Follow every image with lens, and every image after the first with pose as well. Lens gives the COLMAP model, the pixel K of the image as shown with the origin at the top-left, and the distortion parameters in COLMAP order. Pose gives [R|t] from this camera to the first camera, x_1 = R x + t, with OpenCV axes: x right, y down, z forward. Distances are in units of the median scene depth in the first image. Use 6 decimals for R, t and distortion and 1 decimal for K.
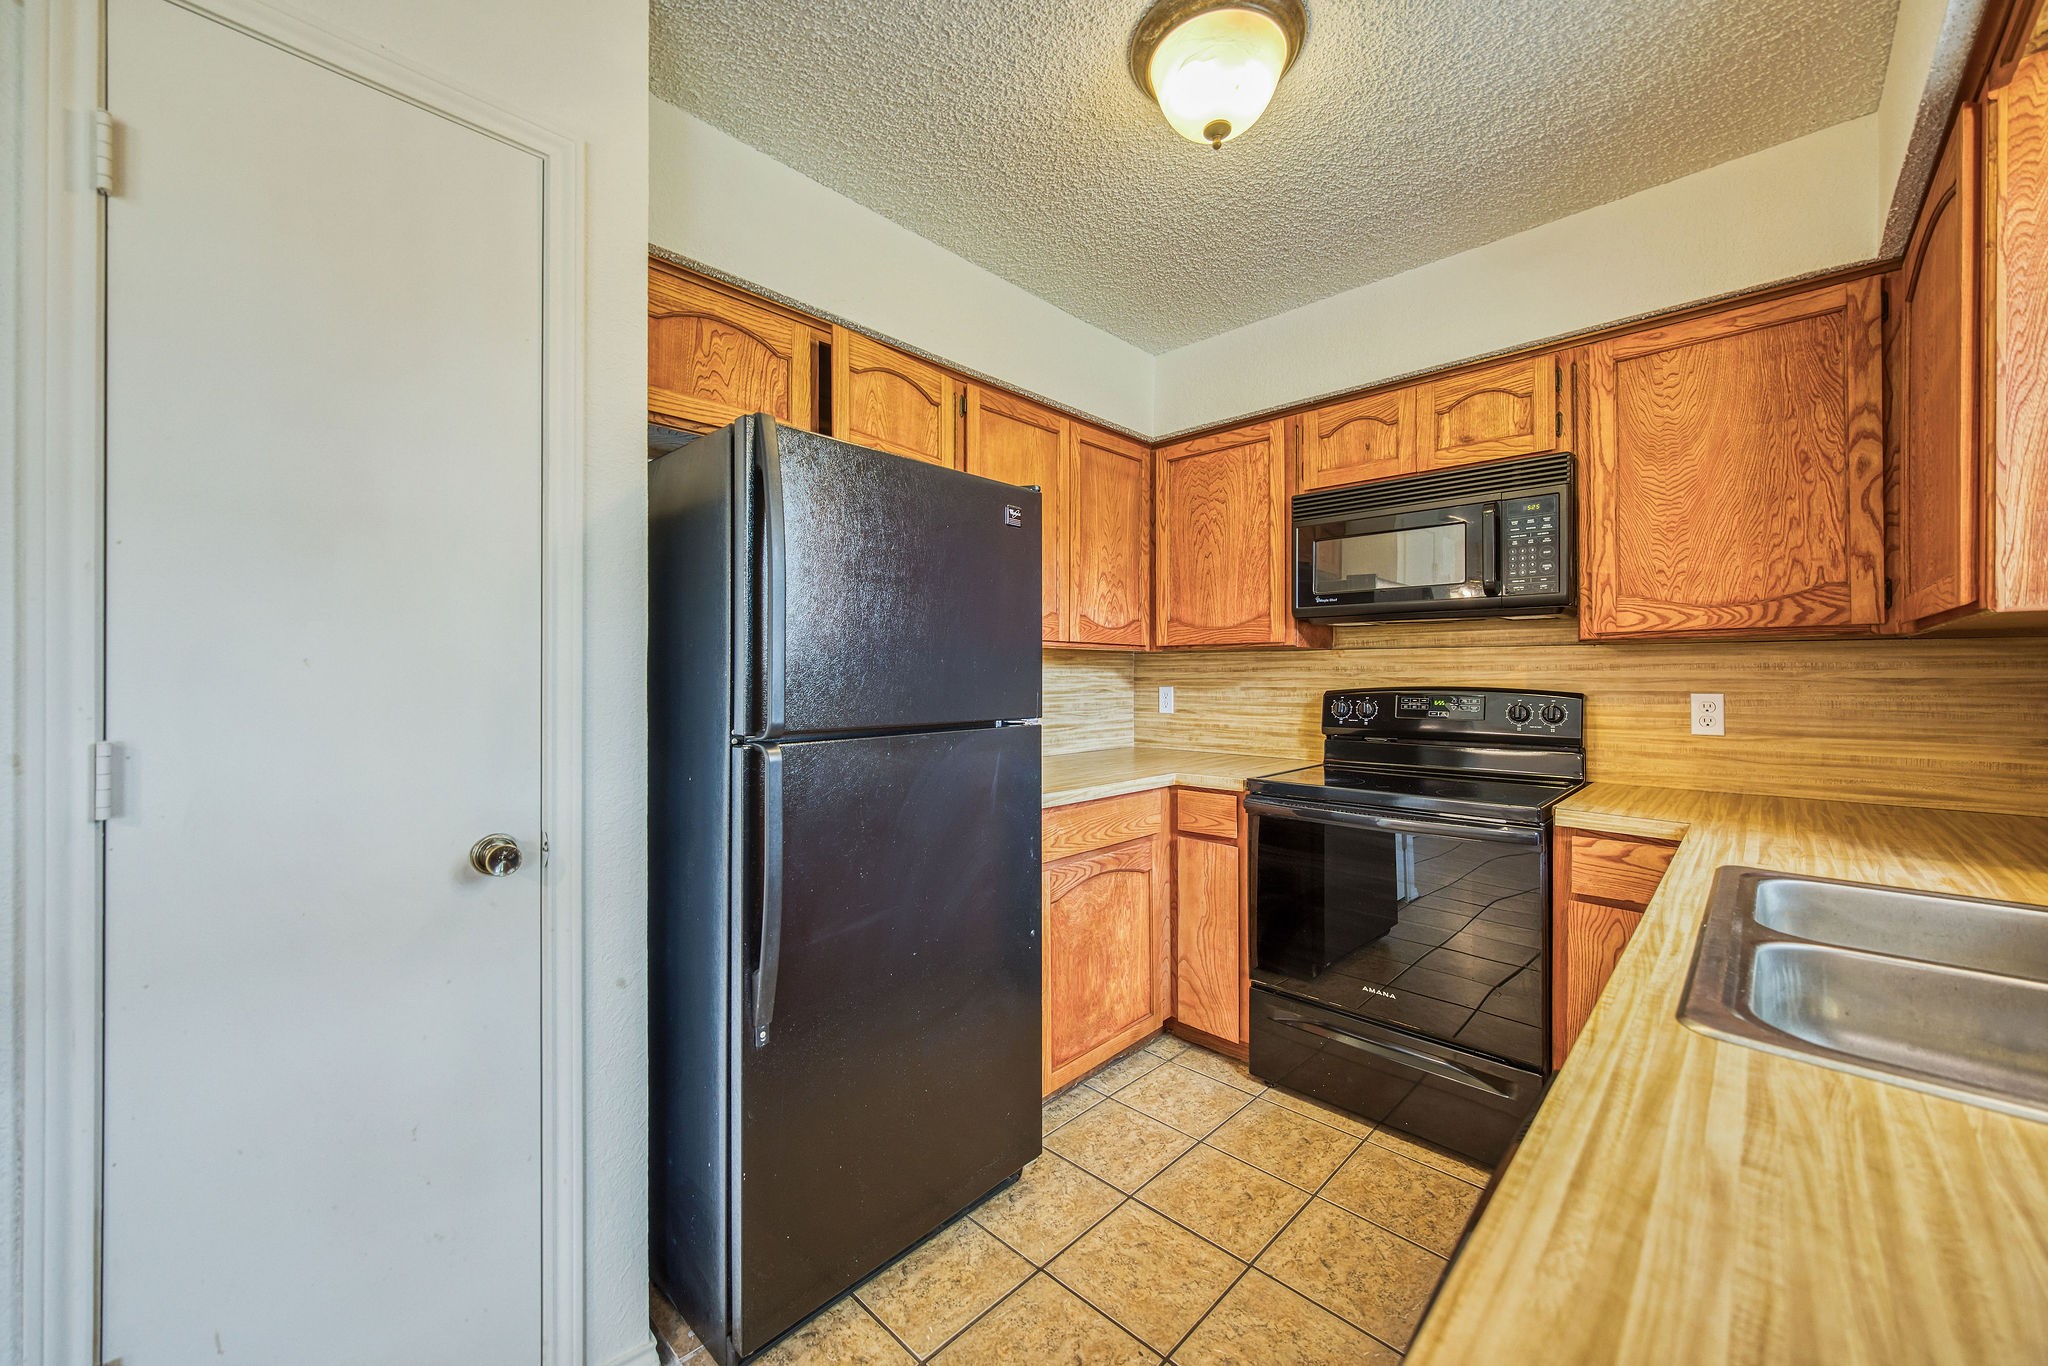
lens RADIAL K [[771.9, 0, 1010.8], [0, 771.9, 670.0], [0, 0, 1]] dist [-0.006533, -0.000250]
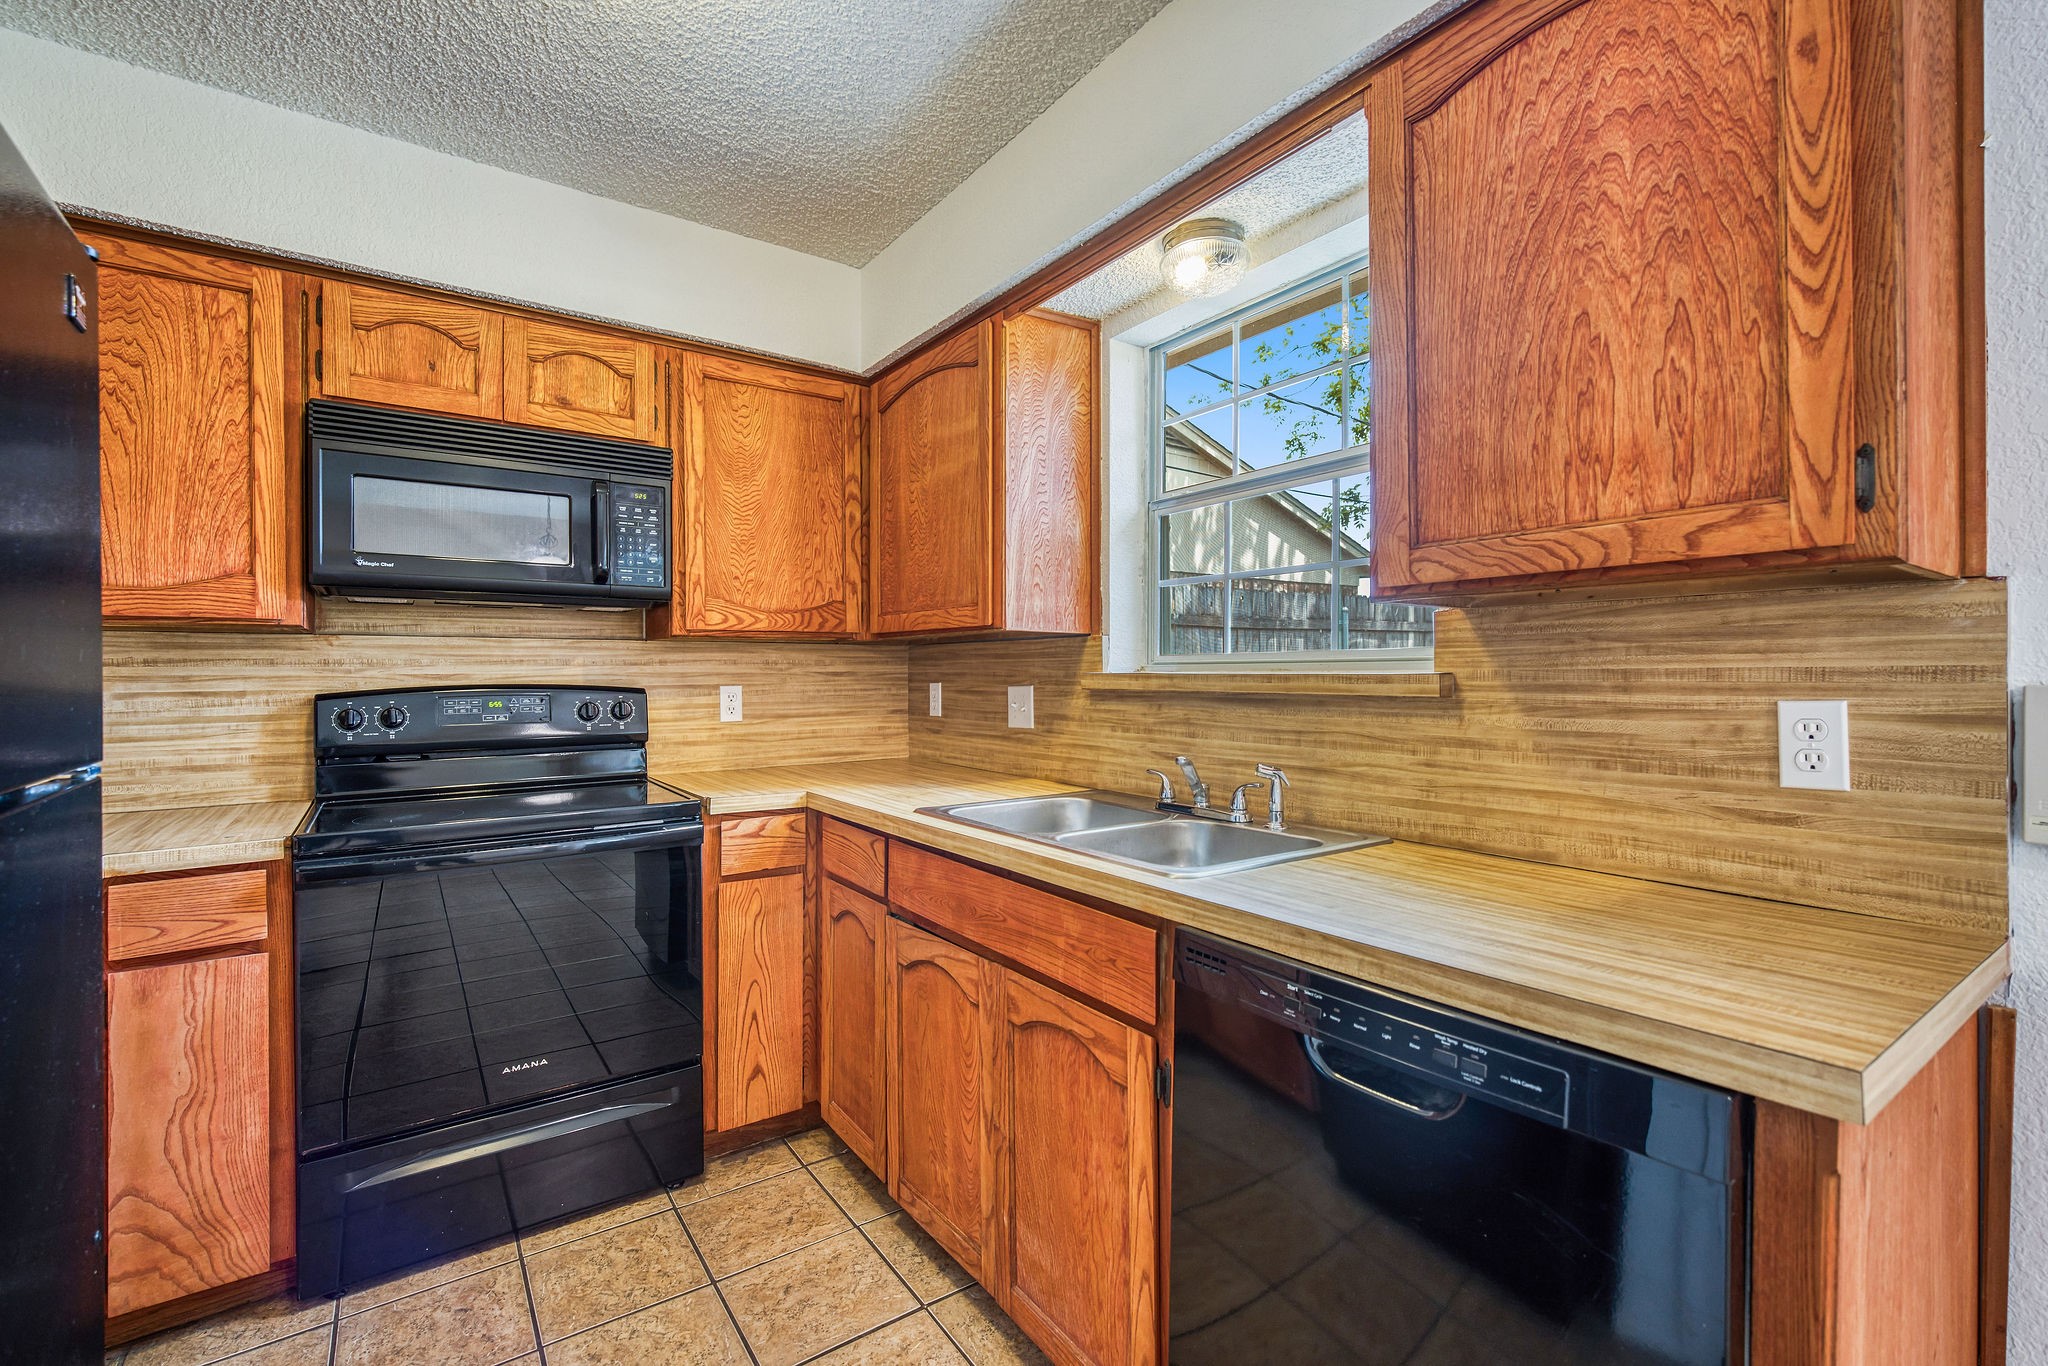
lens RADIAL K [[889.2, 0, 1039.0], [0, 889.2, 675.1], [0, 0, 1]] dist [-0.002550, -0.000619]
pose [[0.164364, -0.005748, 0.986383, -0.332822], [-0.001785, 0.999980, 0.006124, 0.005188], [-0.986398, -0.002767, 0.164350, 0.312108]]
